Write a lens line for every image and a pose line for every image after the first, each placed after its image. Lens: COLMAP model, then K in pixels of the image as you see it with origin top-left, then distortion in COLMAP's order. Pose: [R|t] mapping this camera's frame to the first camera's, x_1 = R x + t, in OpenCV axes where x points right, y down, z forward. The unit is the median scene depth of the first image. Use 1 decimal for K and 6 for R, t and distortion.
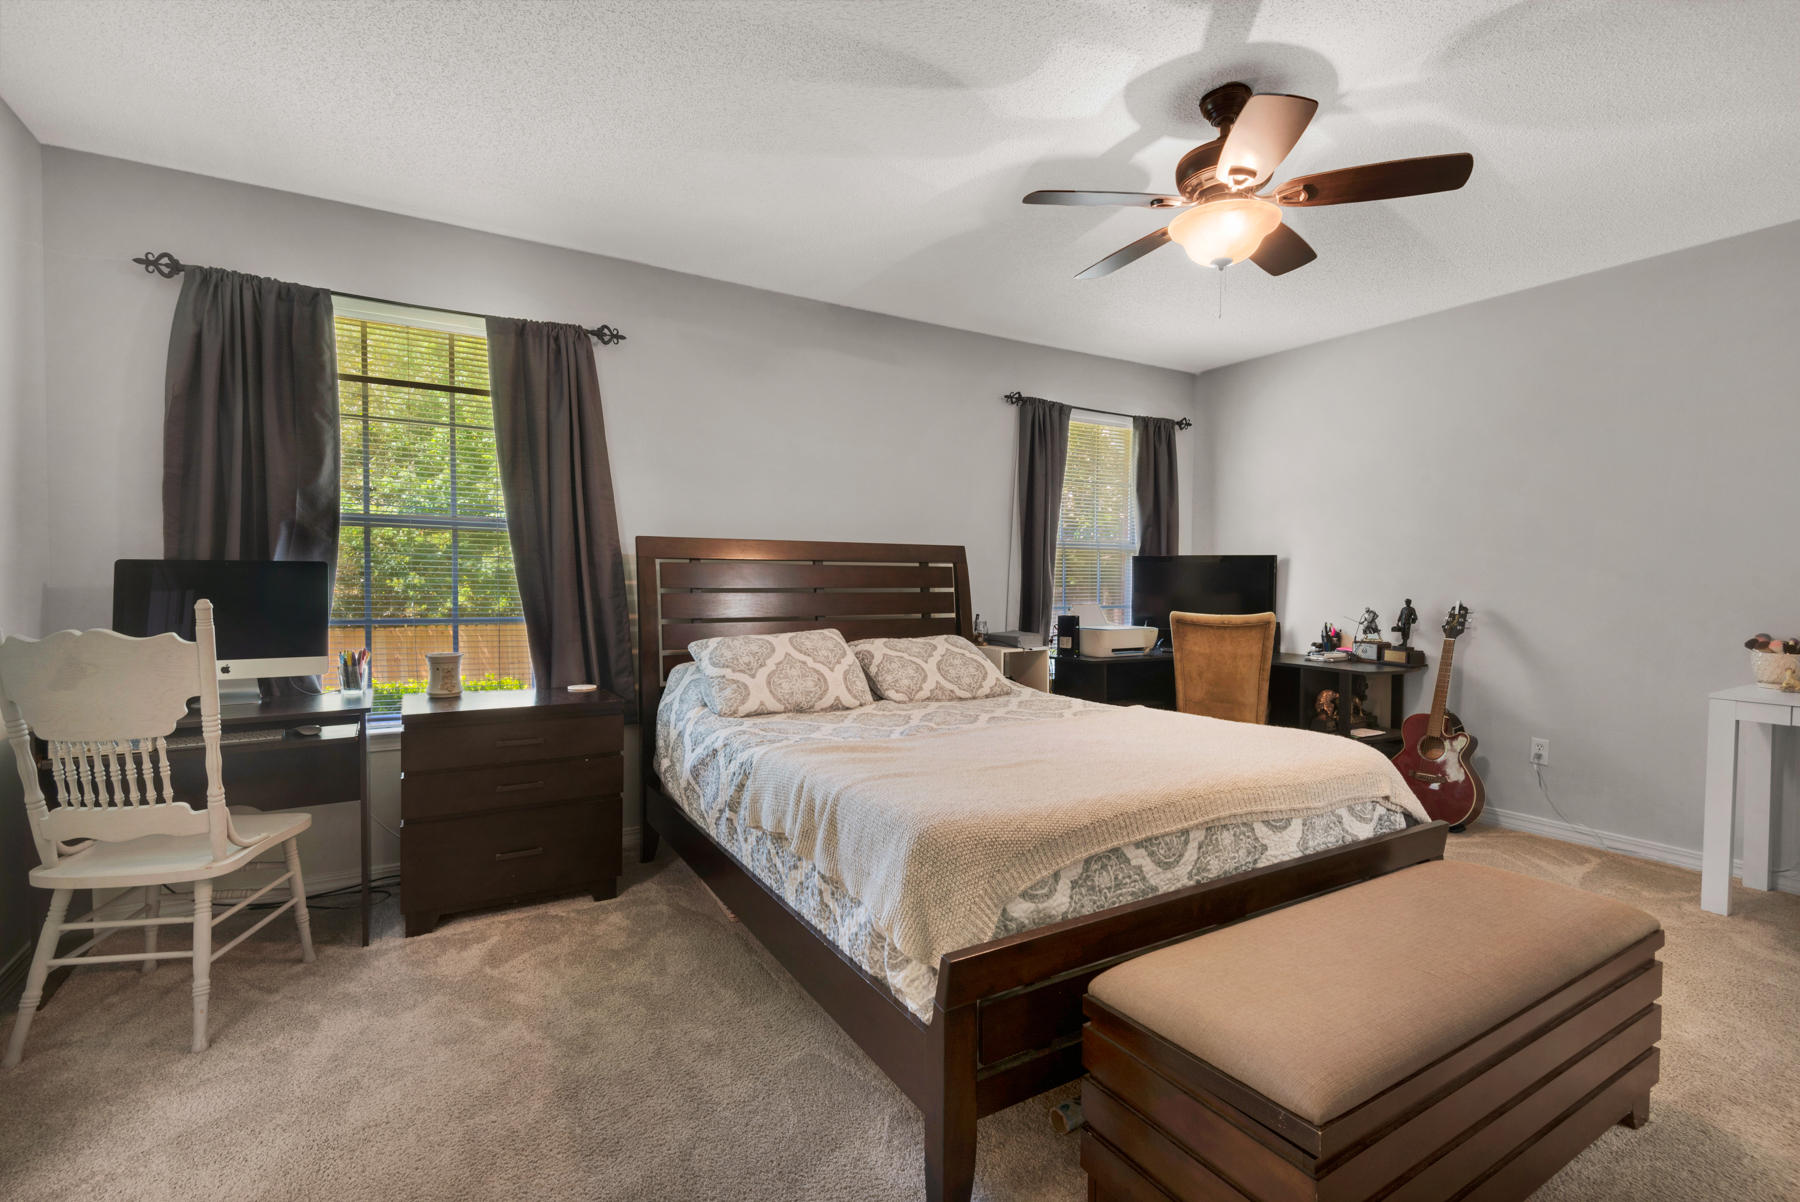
lens RADIAL K [[819.0, 0, 889.1], [0, 819.0, 597.1], [0, 0, 1]] dist [0.015151, -0.017788]
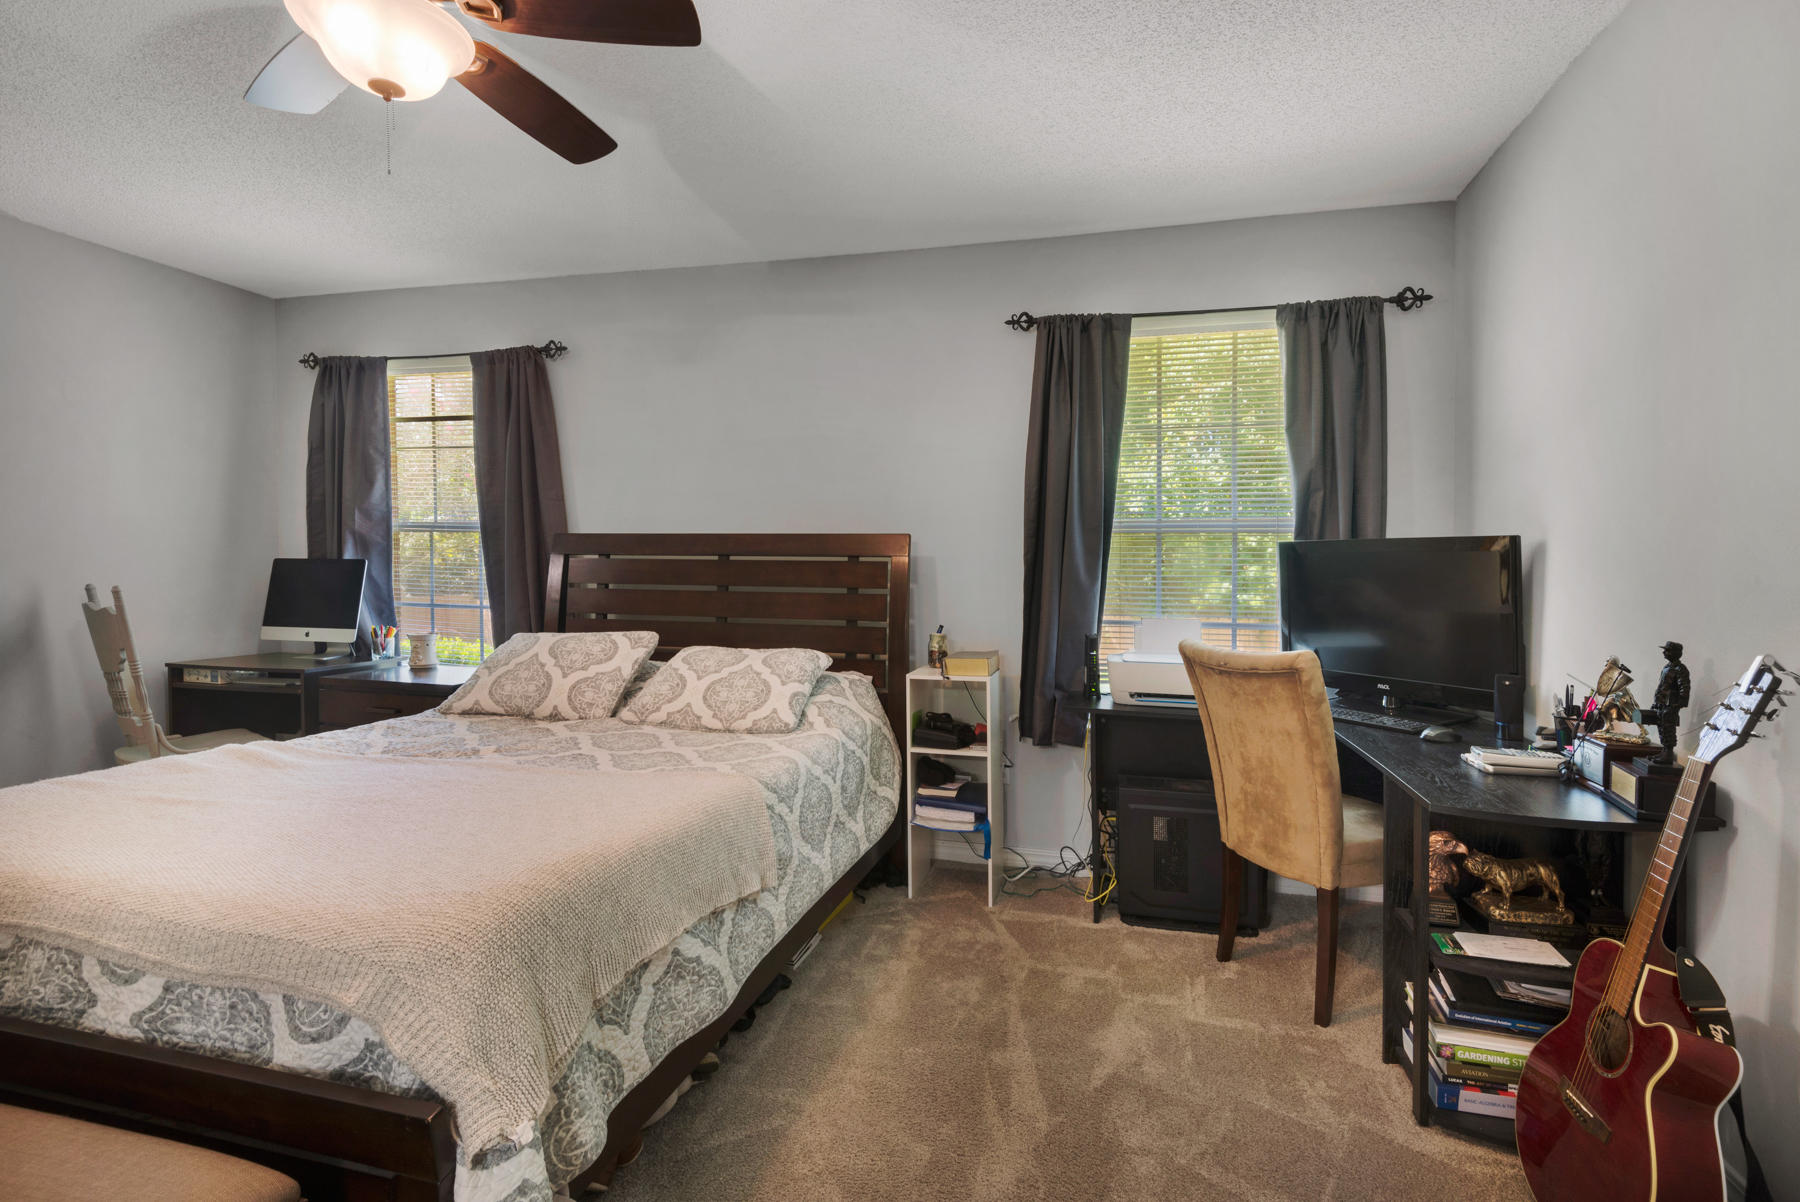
lens RADIAL K [[844.0, 0, 904.6], [0, 844.0, 575.0], [0, 0, 1]] dist [0.013554, -0.000153]
pose [[0.707624, 0.011528, -0.706495, 0.805381], [-0.020577, 0.999779, -0.004297, -0.025775], [0.706289, 0.017578, 0.707705, 0.557421]]
